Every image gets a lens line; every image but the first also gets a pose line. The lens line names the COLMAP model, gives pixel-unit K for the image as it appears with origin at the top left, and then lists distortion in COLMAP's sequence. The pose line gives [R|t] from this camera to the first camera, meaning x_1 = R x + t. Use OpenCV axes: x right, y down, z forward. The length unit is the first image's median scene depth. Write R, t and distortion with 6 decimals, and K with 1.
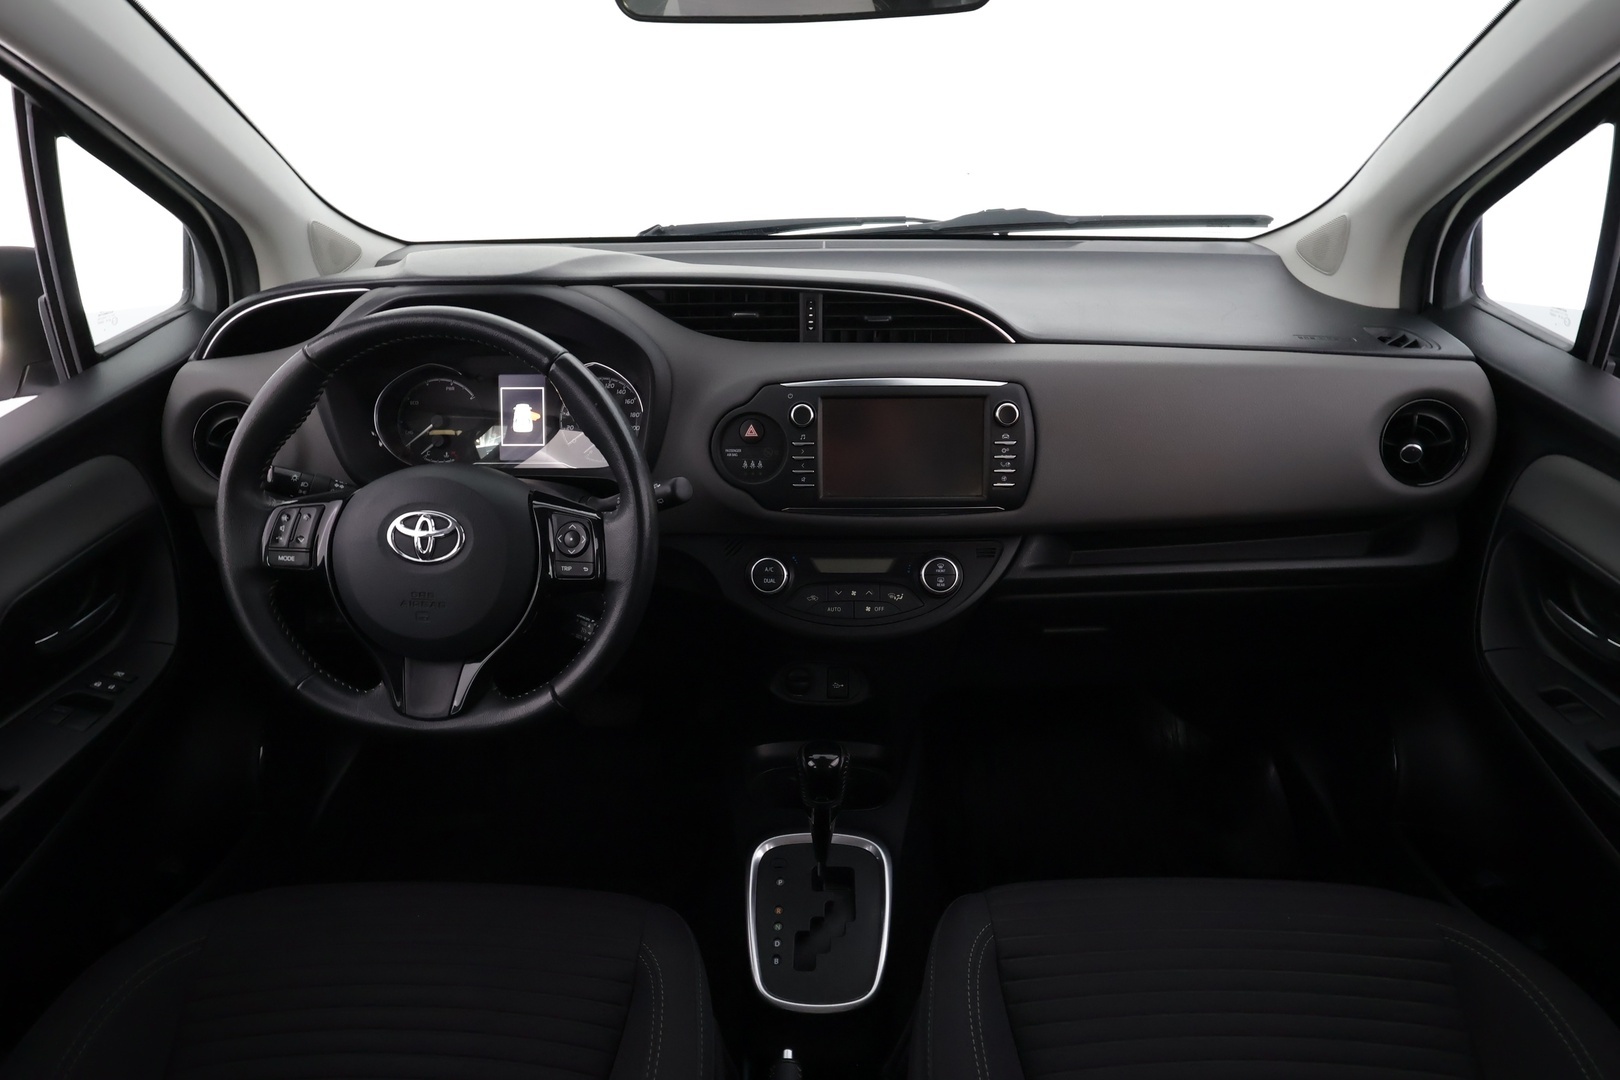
lens RADIAL K [[943.5, 0, 800.6], [0, 943.5, 540.1], [0, 0, 1]] dist [0.014931, -0.001979]
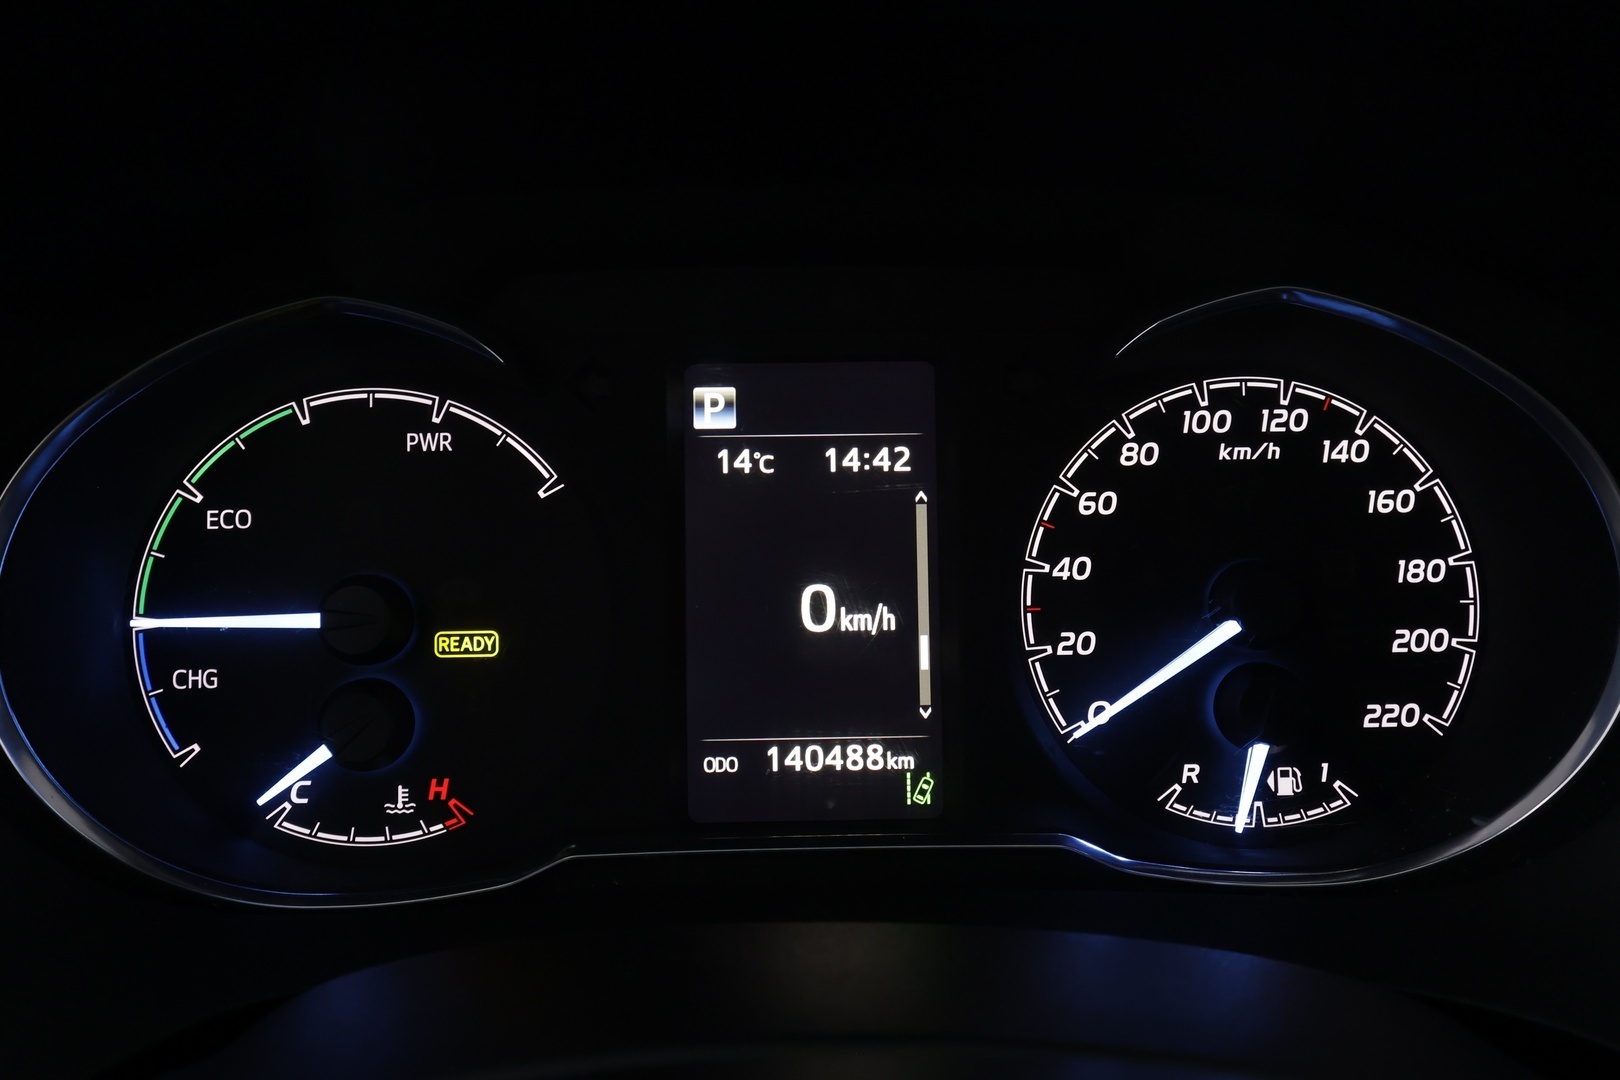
lens RADIAL K [[1300.2, 0, 810.0], [0, 1300.2, 540.0], [0, 0, 1]] dist [0.028199, -0.000358]
pose [[0.997826, -0.010362, 0.065087, -0.362550], [0.016613, 0.995218, -0.096256, -0.133459], [-0.063778, 0.097128, 0.993226, 0.861809]]
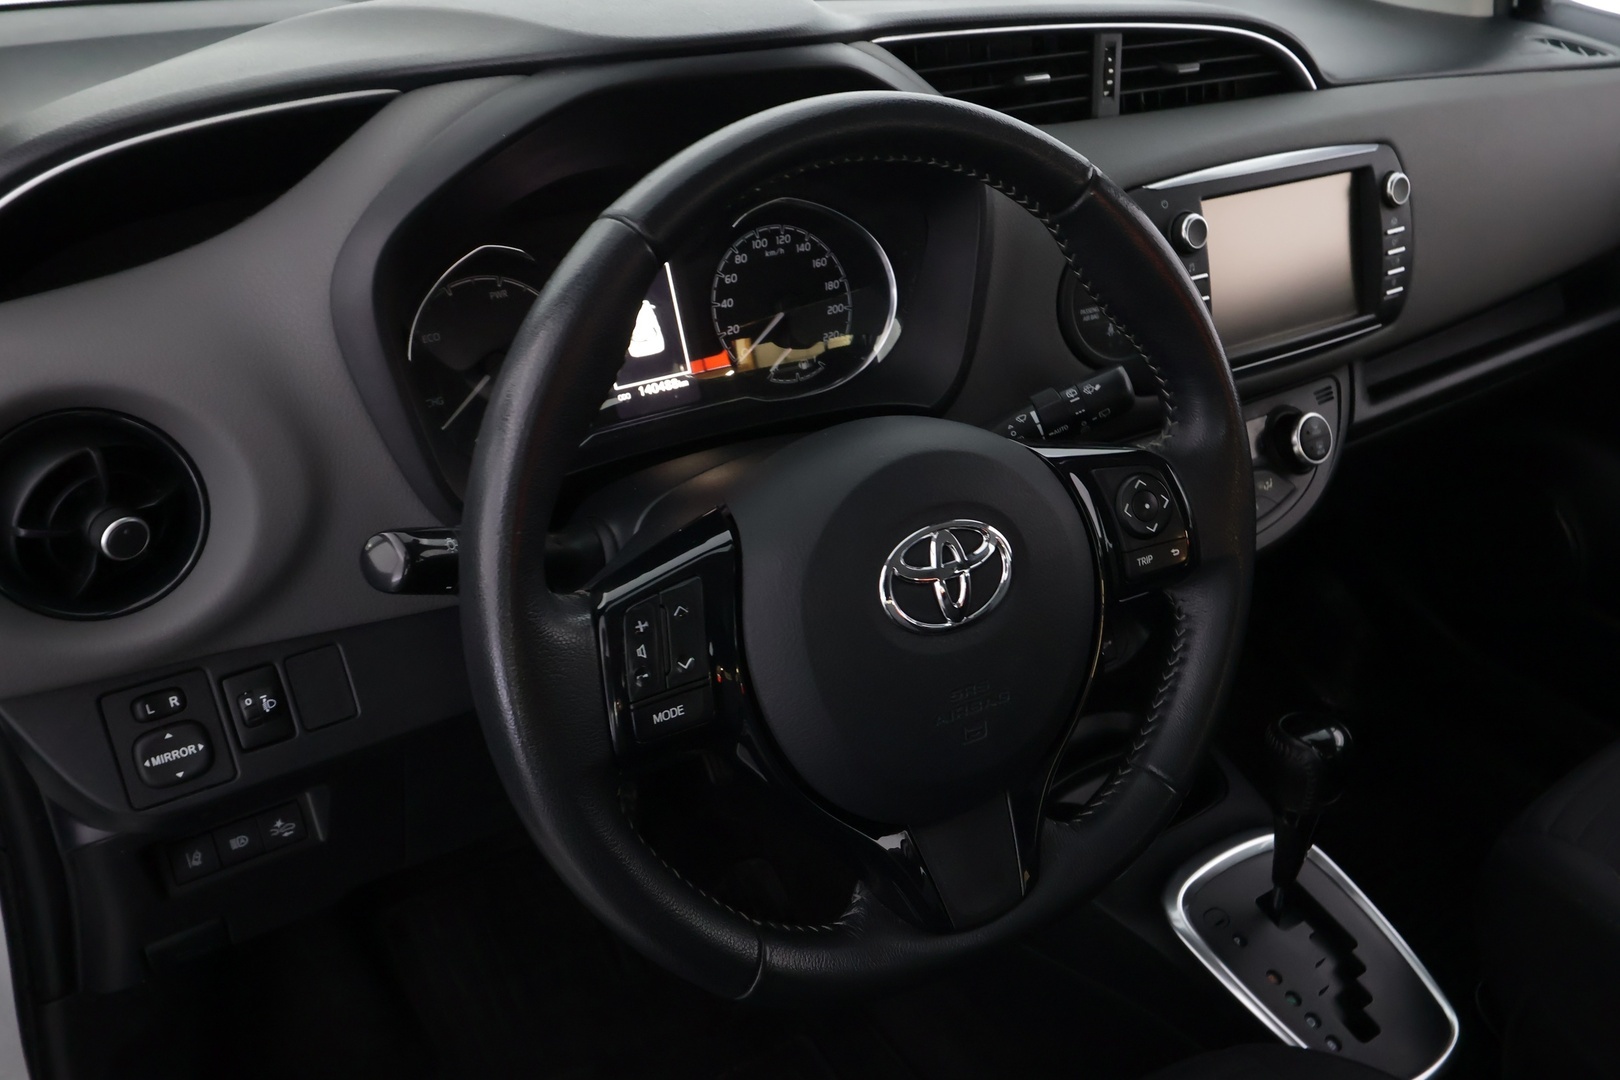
lens RADIAL K [[1271.3, 0, 810.0], [0, 1271.3, 540.0], [0, 0, 1]] dist [-0.000440, 0.010293]
pose [[0.823798, -0.263208, 0.502075, -0.691807], [0.215274, 0.964580, 0.152453, -0.121105], [-0.524418, -0.017507, 0.851281, 0.425675]]
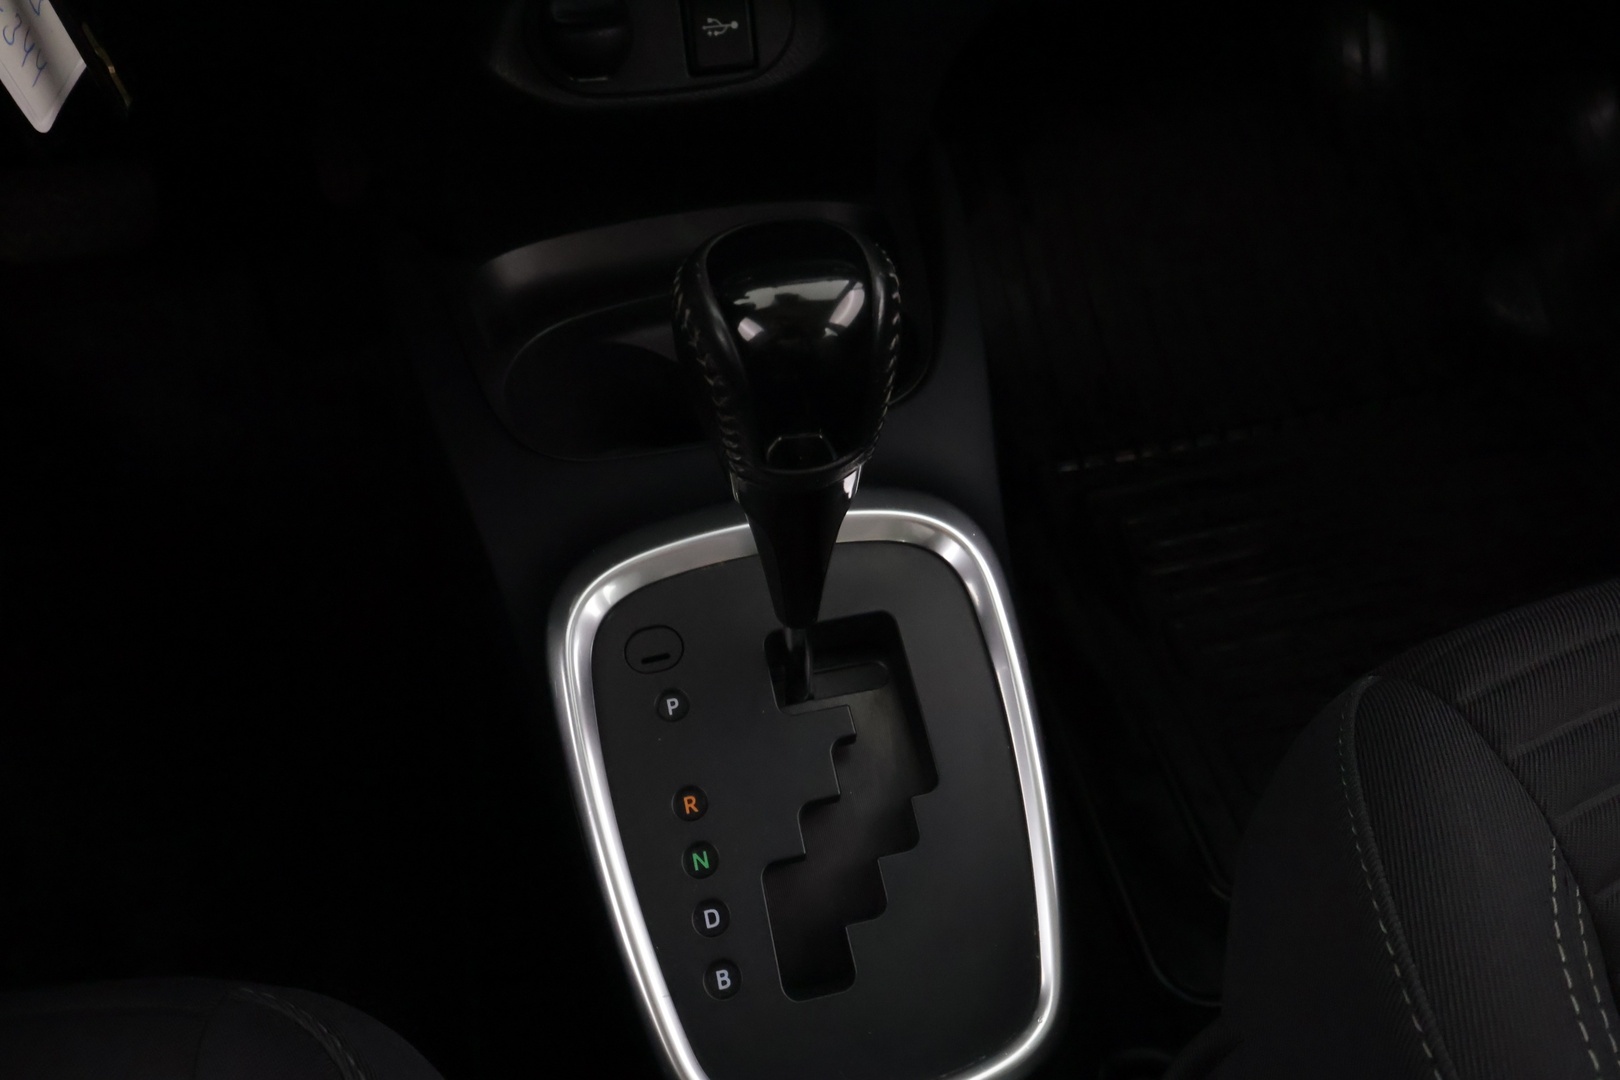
lens RADIAL K [[1300.2, 0, 810.0], [0, 1300.2, 540.0], [0, 0, 1]] dist [0.028199, -0.000358]
pose [[0.970096, -0.193258, 0.146850, -0.031862], [0.105044, 0.879701, 0.463780, 0.132215], [-0.218813, -0.434485, 0.873695, 0.683403]]
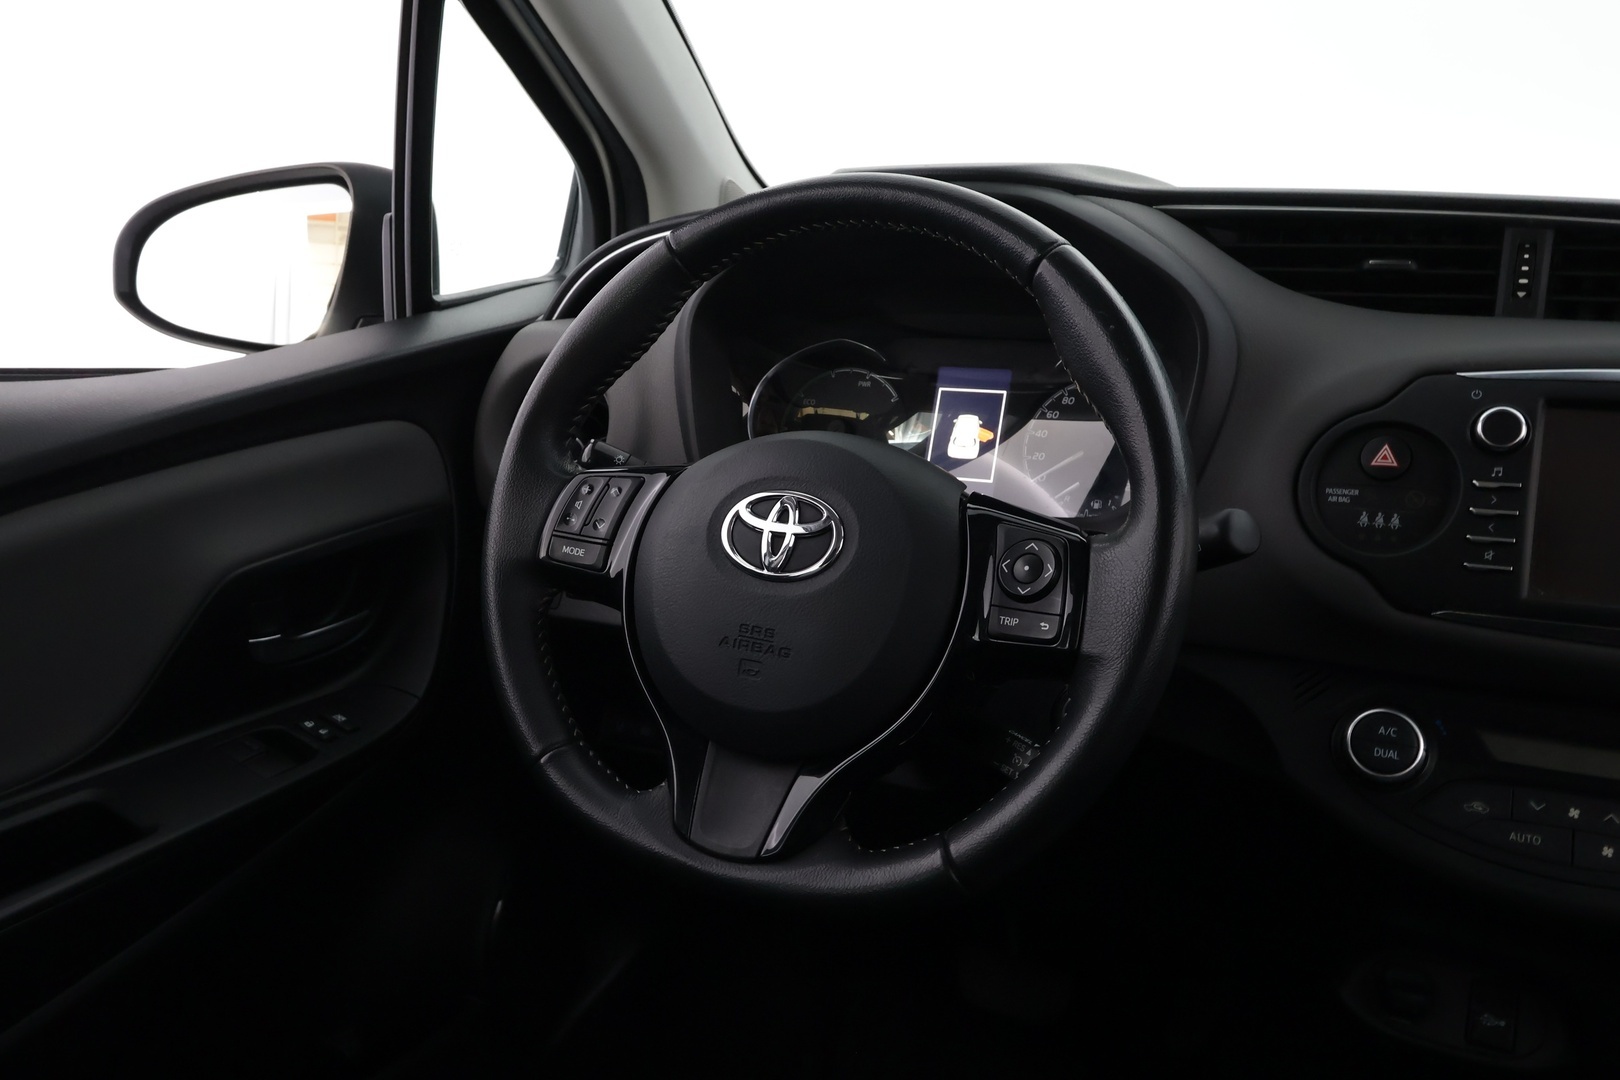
lens RADIAL K [[1271.3, 0, 810.0], [0, 1271.3, 540.0], [0, 0, 1]] dist [-0.000440, 0.010293]
pose [[0.917132, 0.106543, -0.384080, -0.071465], [-0.188189, 0.965192, -0.181629, 0.122729], [0.351360, 0.238857, 0.905259, 0.267922]]
